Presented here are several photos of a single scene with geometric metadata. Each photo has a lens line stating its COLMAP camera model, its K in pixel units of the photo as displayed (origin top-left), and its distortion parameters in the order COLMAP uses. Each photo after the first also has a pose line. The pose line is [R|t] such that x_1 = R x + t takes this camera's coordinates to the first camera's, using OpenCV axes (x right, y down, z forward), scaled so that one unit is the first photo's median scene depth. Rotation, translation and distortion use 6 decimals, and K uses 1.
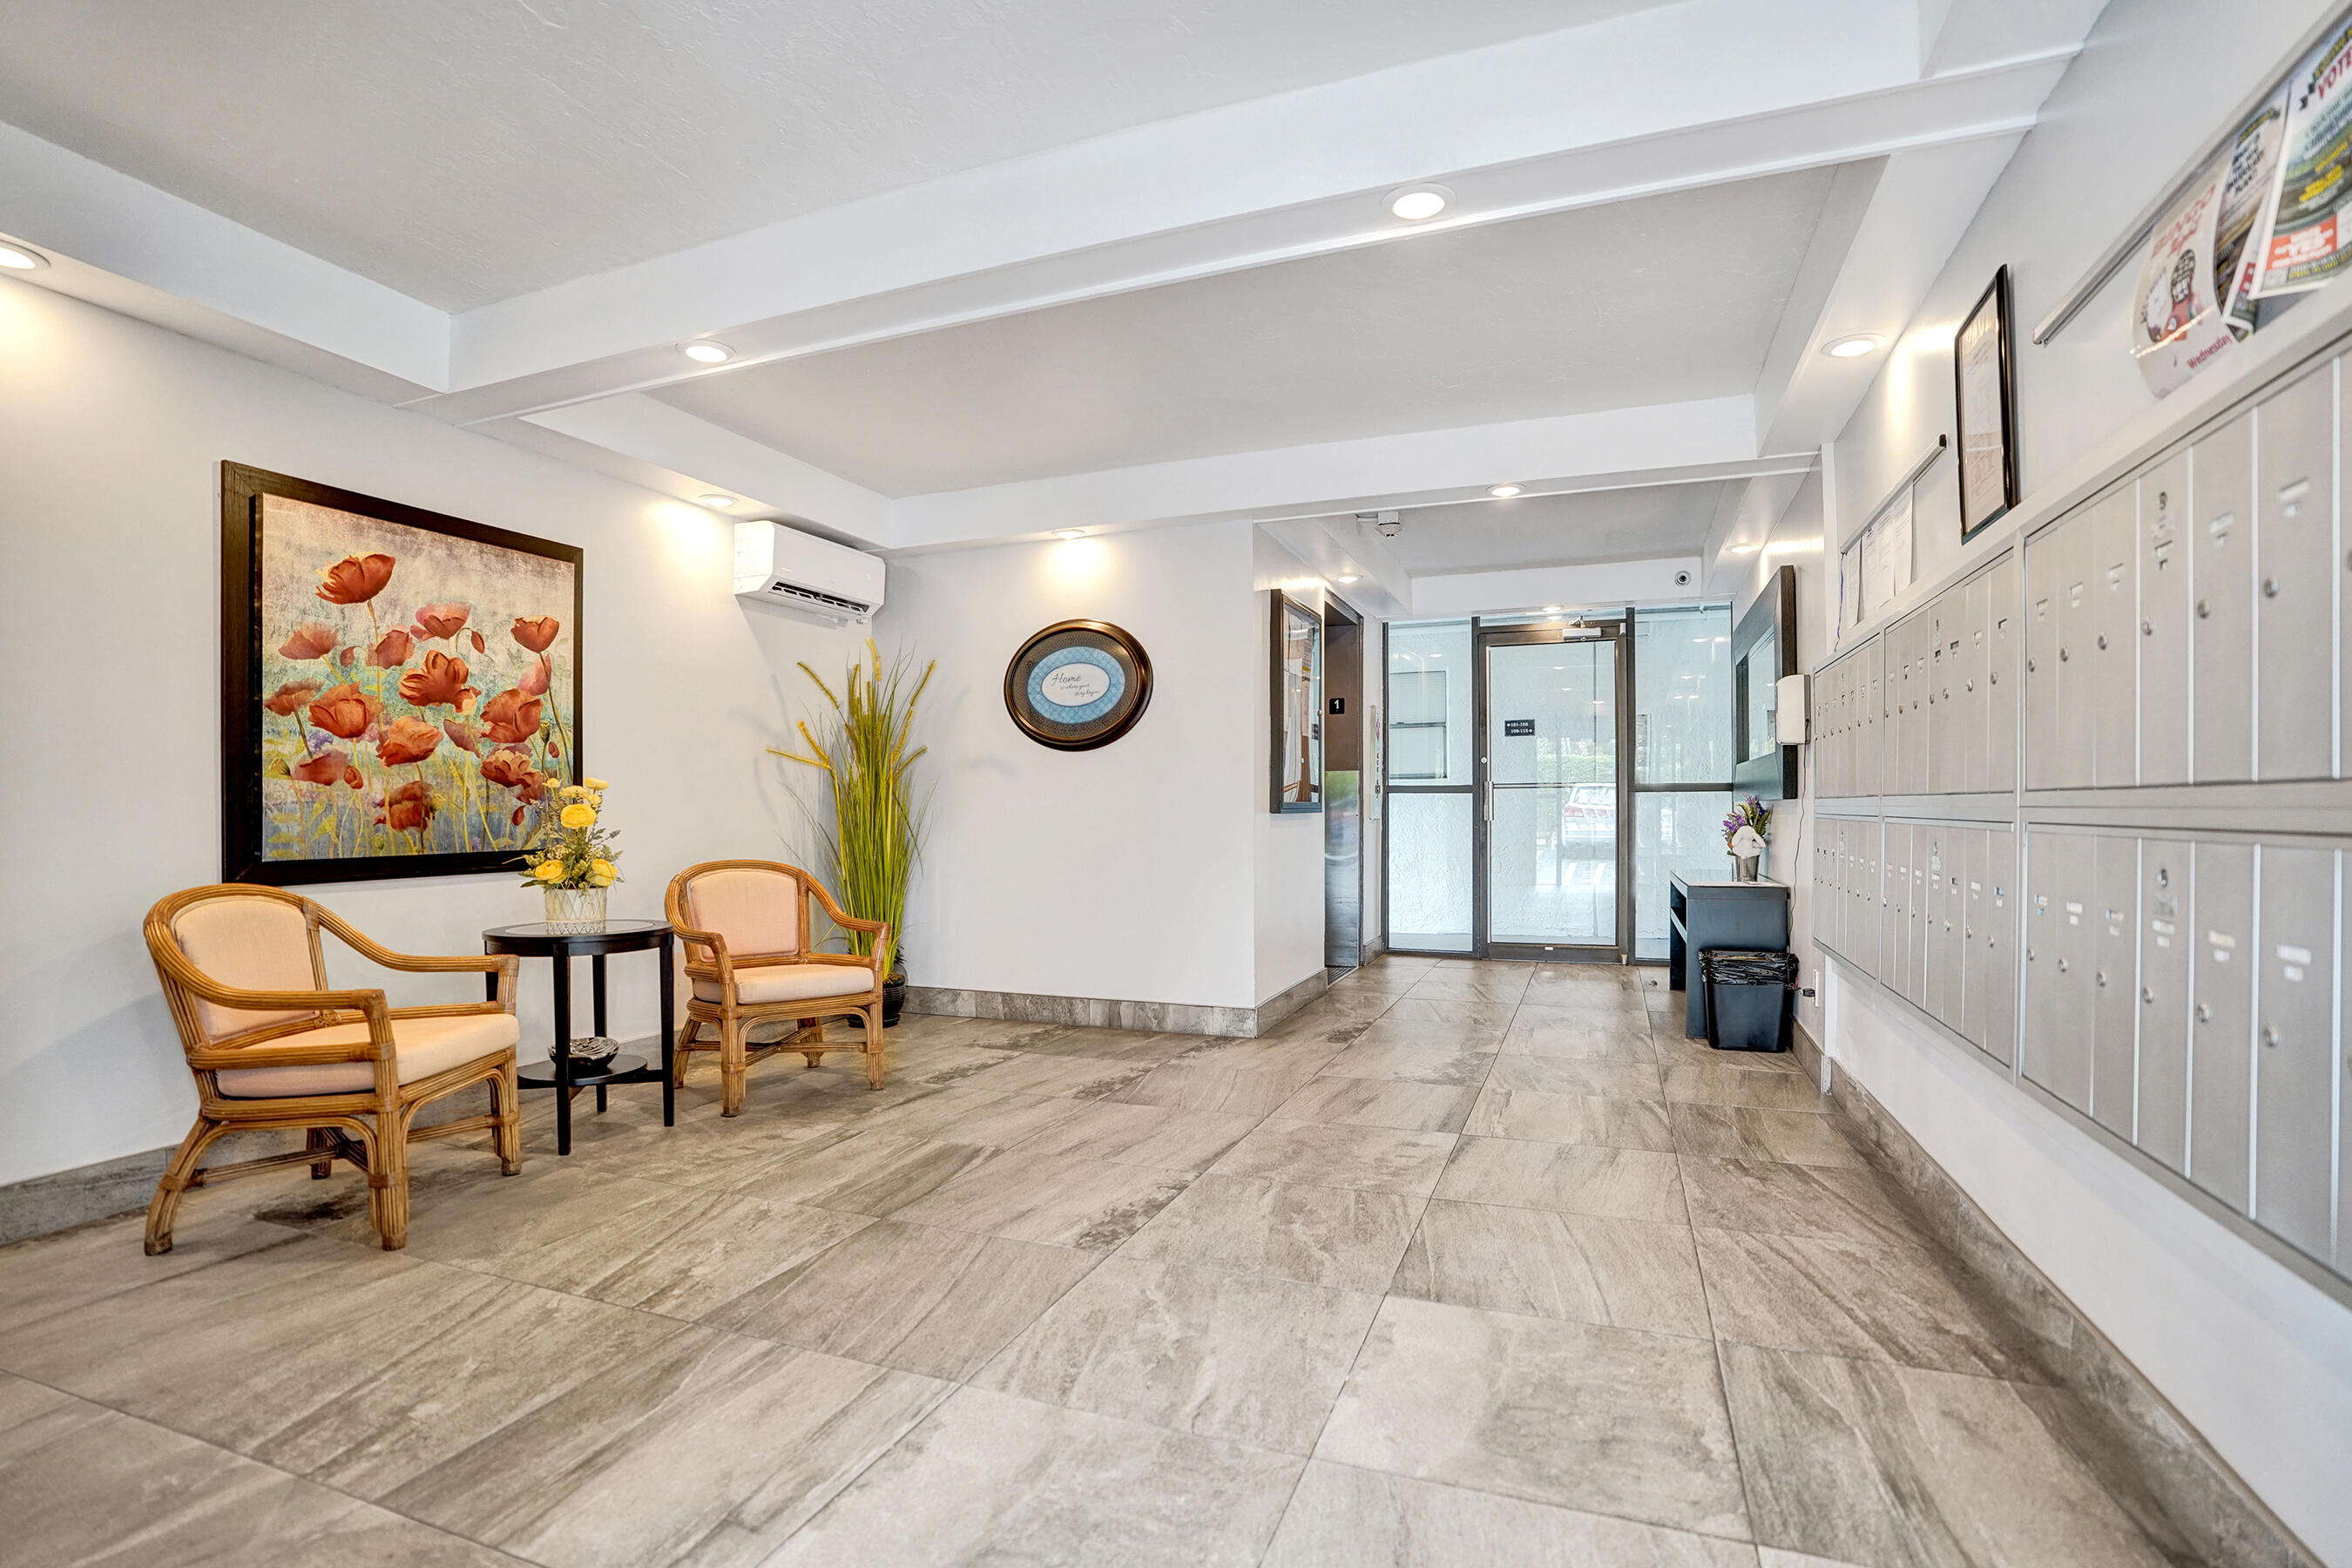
lens RADIAL K [[1095.8, 0, 1176.0], [0, 1095.8, 784.0], [0, 0, 1]] dist [-0.067210, 0.025852]
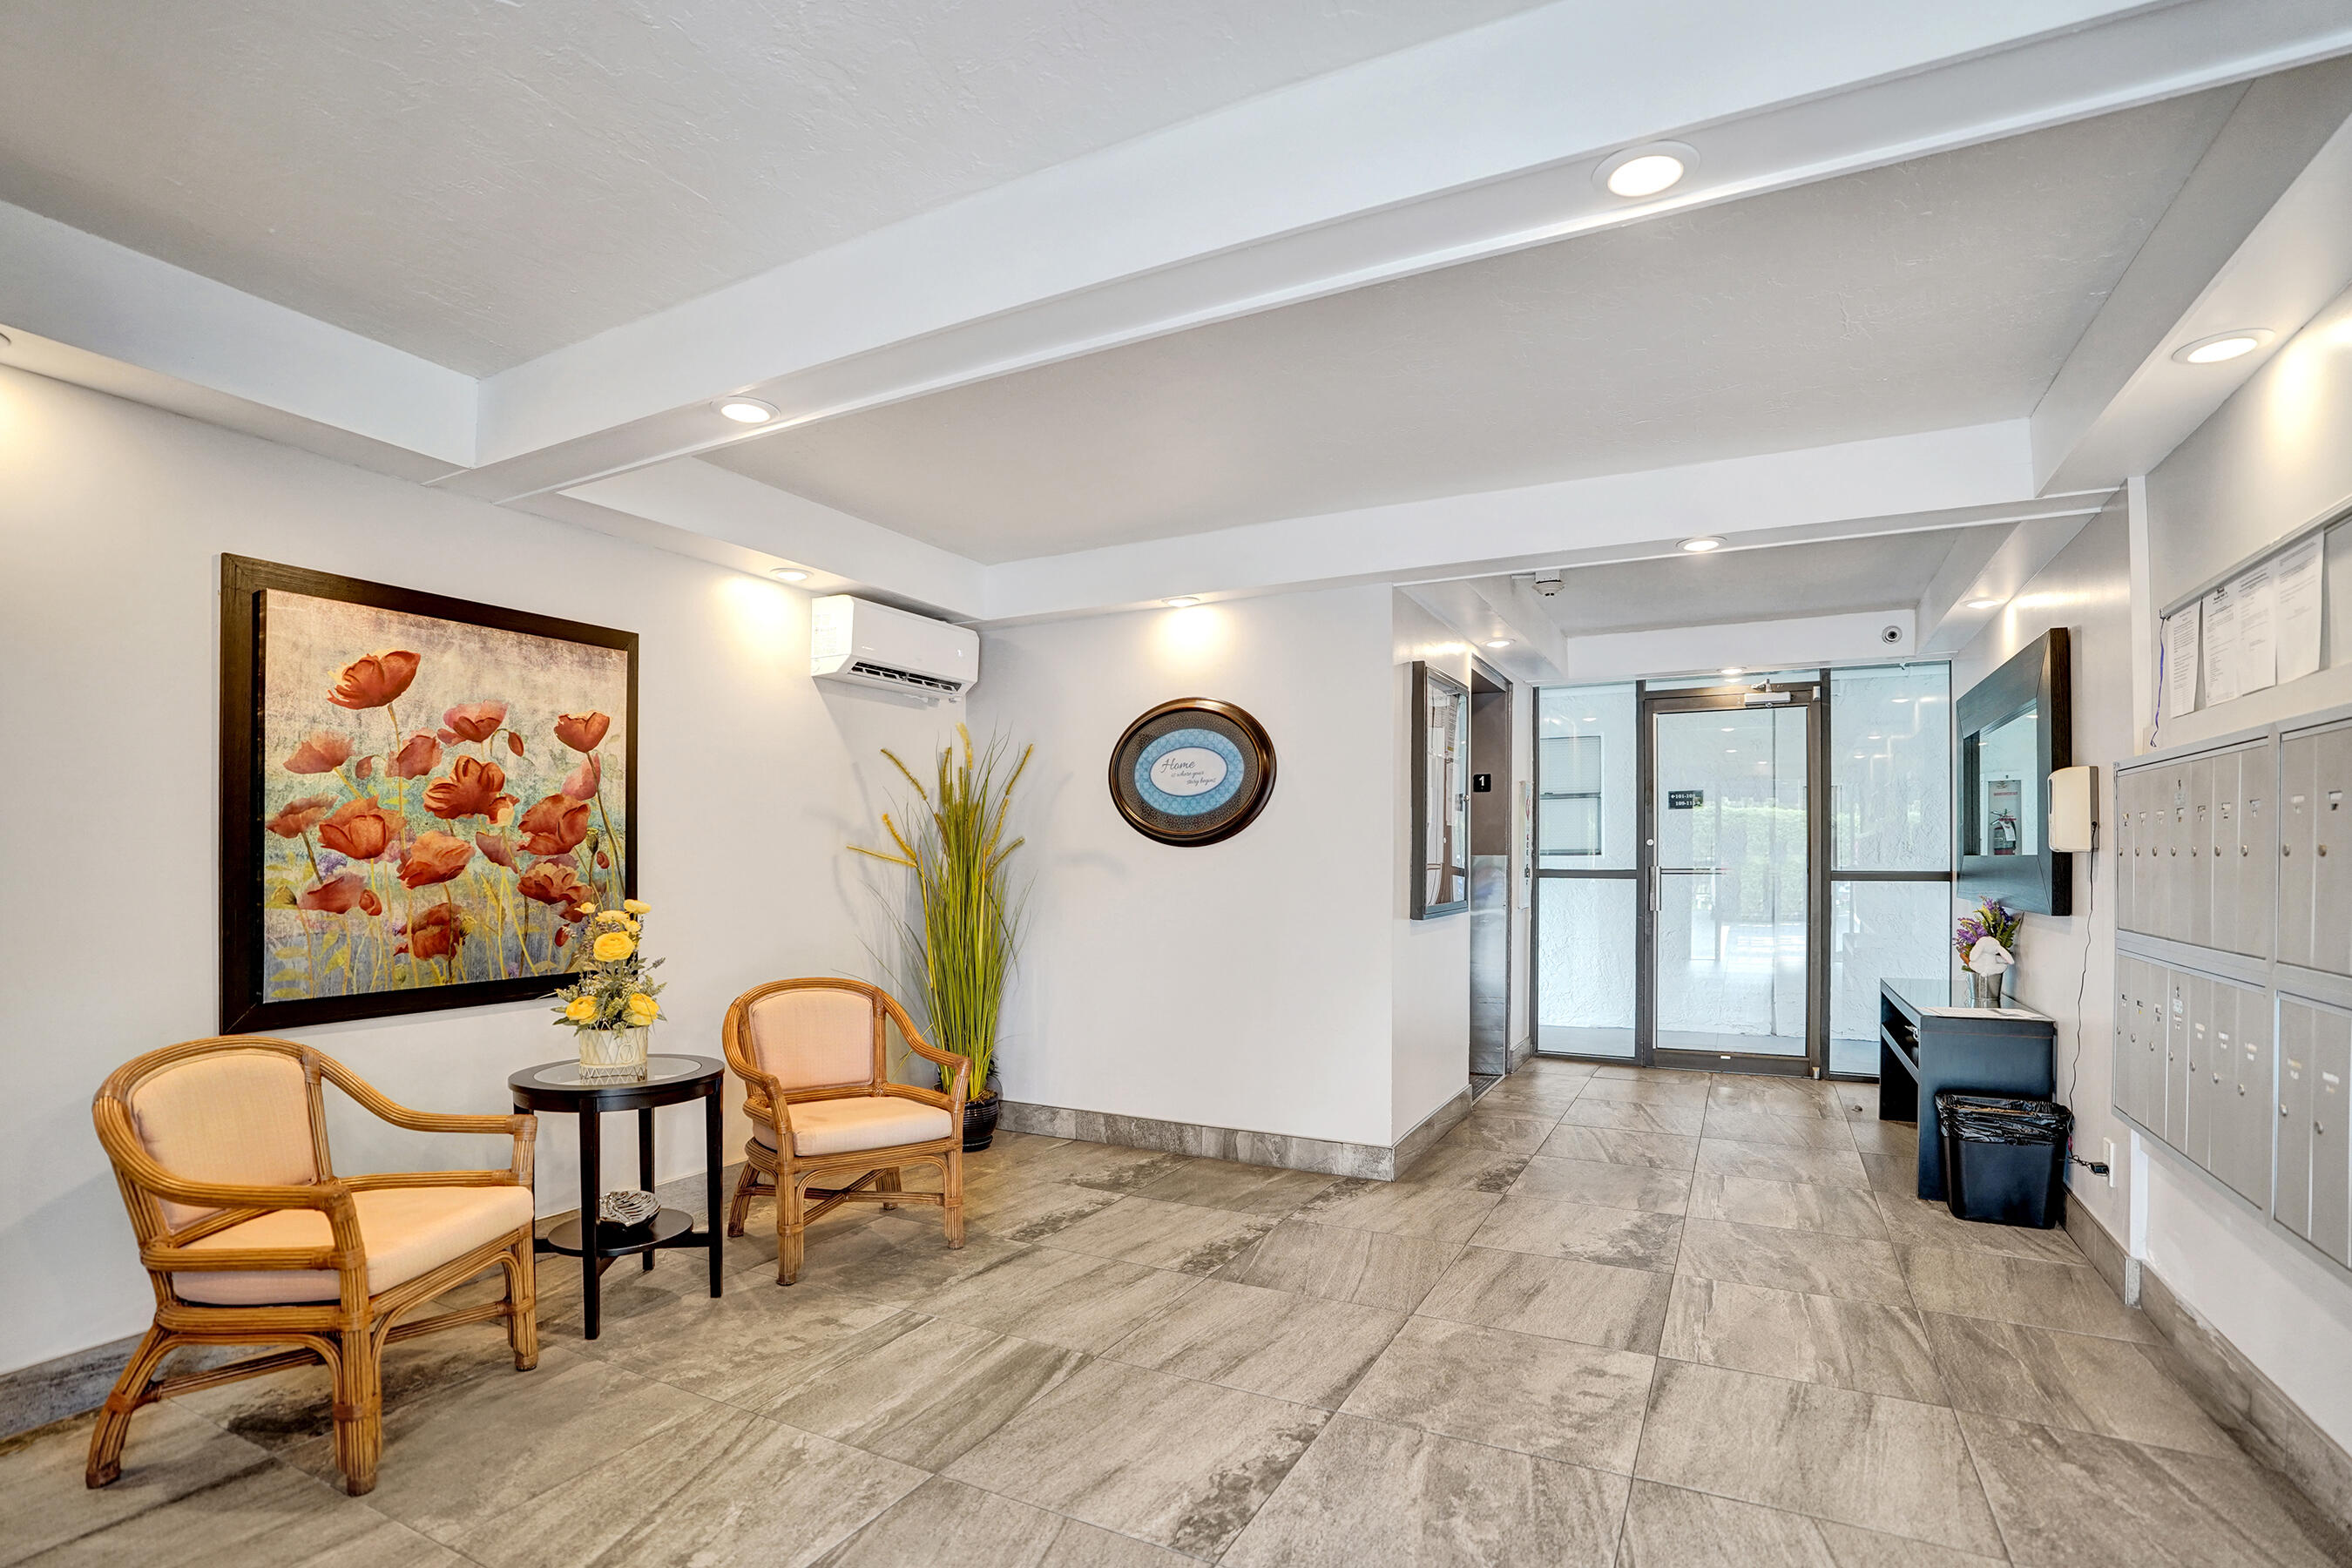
lens RADIAL K [[1104.7, 0, 1167.6], [0, 1104.7, 822.8], [0, 0, 1]] dist [-0.065839, 0.026022]
pose [[0.993122, 0.004881, -0.116980, -0.005365], [-0.005767, 0.999957, -0.007237, -0.062088], [0.116939, 0.007862, 0.993108, 0.161709]]
